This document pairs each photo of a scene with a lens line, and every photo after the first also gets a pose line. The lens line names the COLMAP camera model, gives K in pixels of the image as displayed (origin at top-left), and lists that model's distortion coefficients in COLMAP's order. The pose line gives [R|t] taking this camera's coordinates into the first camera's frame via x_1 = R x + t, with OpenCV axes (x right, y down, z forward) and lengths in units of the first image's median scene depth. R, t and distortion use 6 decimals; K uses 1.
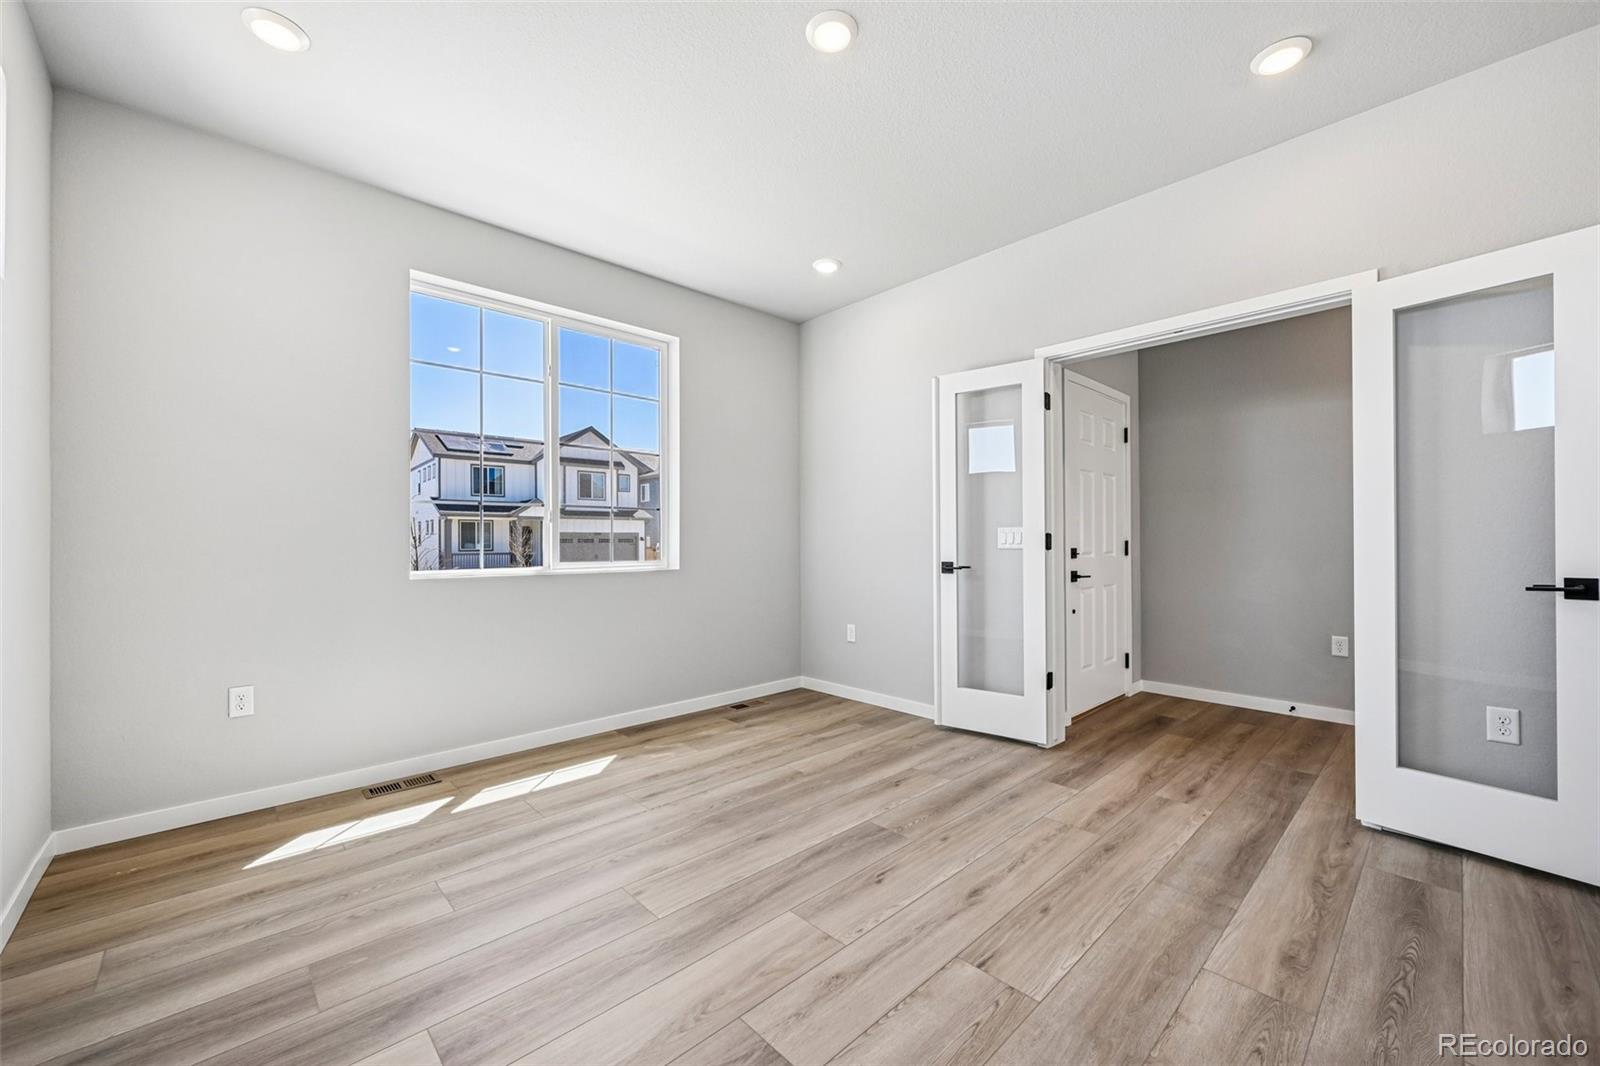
lens RADIAL K [[625.3, 0, 799.8], [0, 625.3, 538.7], [0, 0, 1]] dist [-0.000320, -0.000257]
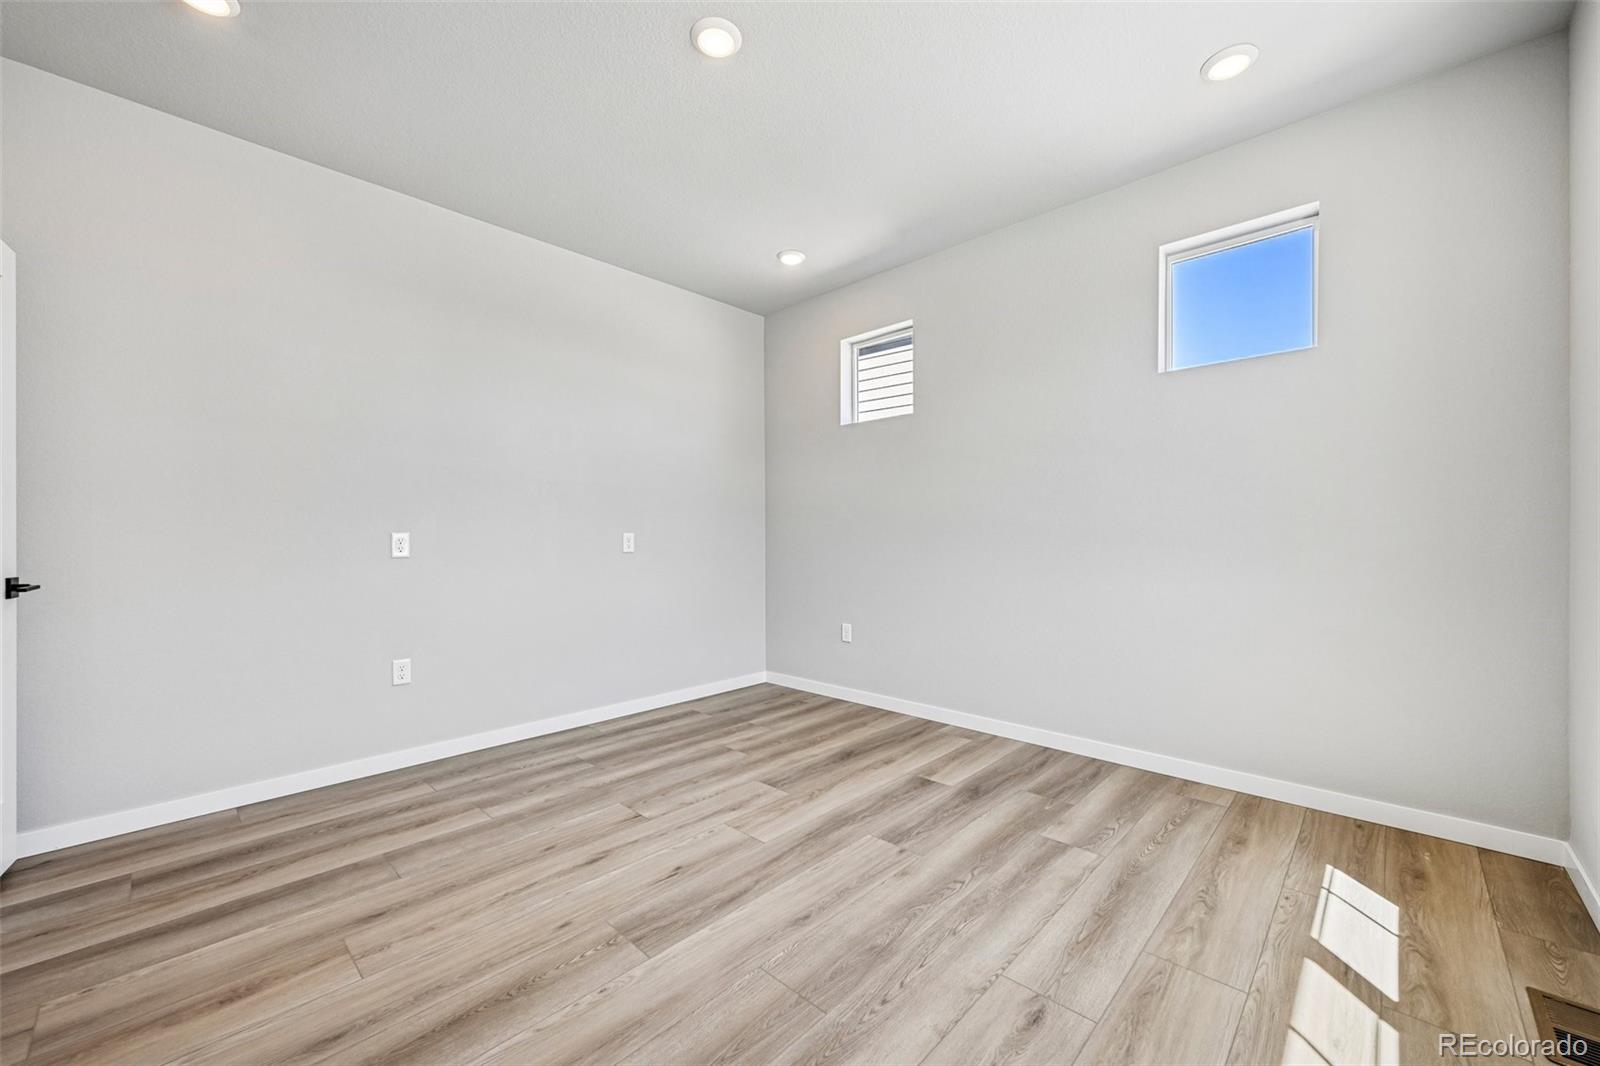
lens RADIAL K [[625.3, 0, 802.9], [0, 625.3, 537.0], [0, 0, 1]] dist [-0.000320, -0.000257]
pose [[-0.998266, 0.010575, -0.057906, -0.023750], [0.011032, 0.999910, -0.007583, 0.016134], [0.057821, -0.008209, -0.998293, 2.038996]]
